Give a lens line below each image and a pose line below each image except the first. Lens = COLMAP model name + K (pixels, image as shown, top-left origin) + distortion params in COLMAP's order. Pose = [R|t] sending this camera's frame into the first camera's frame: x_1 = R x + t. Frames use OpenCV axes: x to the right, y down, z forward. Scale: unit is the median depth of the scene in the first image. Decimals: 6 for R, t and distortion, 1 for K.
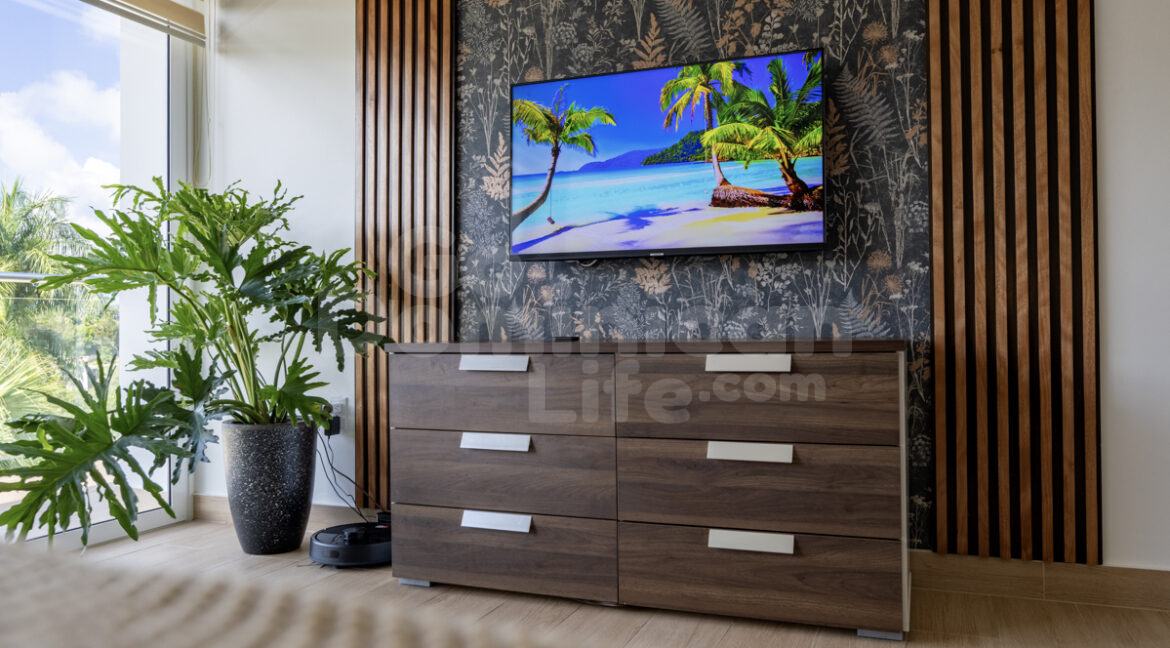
lens RADIAL K [[854.8, 0, 588.4], [0, 854.8, 319.9], [0, 0, 1]] dist [-0.019470, 0.001503]
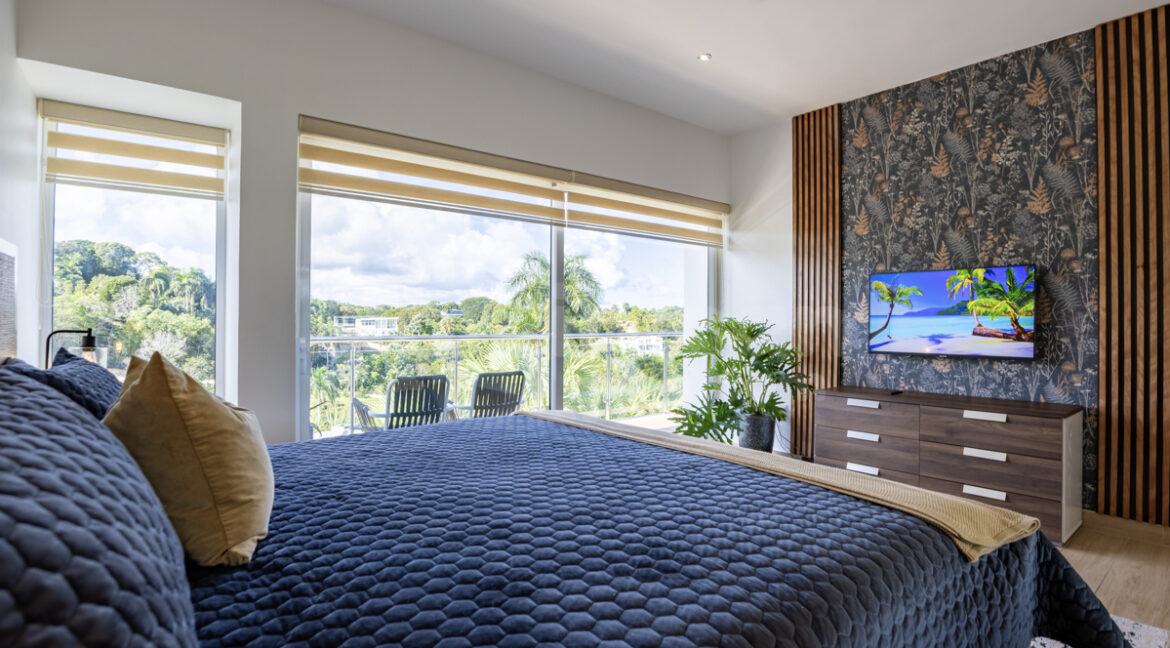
lens RADIAL K [[555.5, 0, 585.9], [0, 555.5, 322.9], [0, 0, 1]] dist [-0.049467, 0.014244]
pose [[0.862915, 0.011886, -0.505208, -0.005284], [-0.007947, 0.999919, 0.009953, -0.170478], [0.505286, -0.004574, 0.862940, -0.668475]]
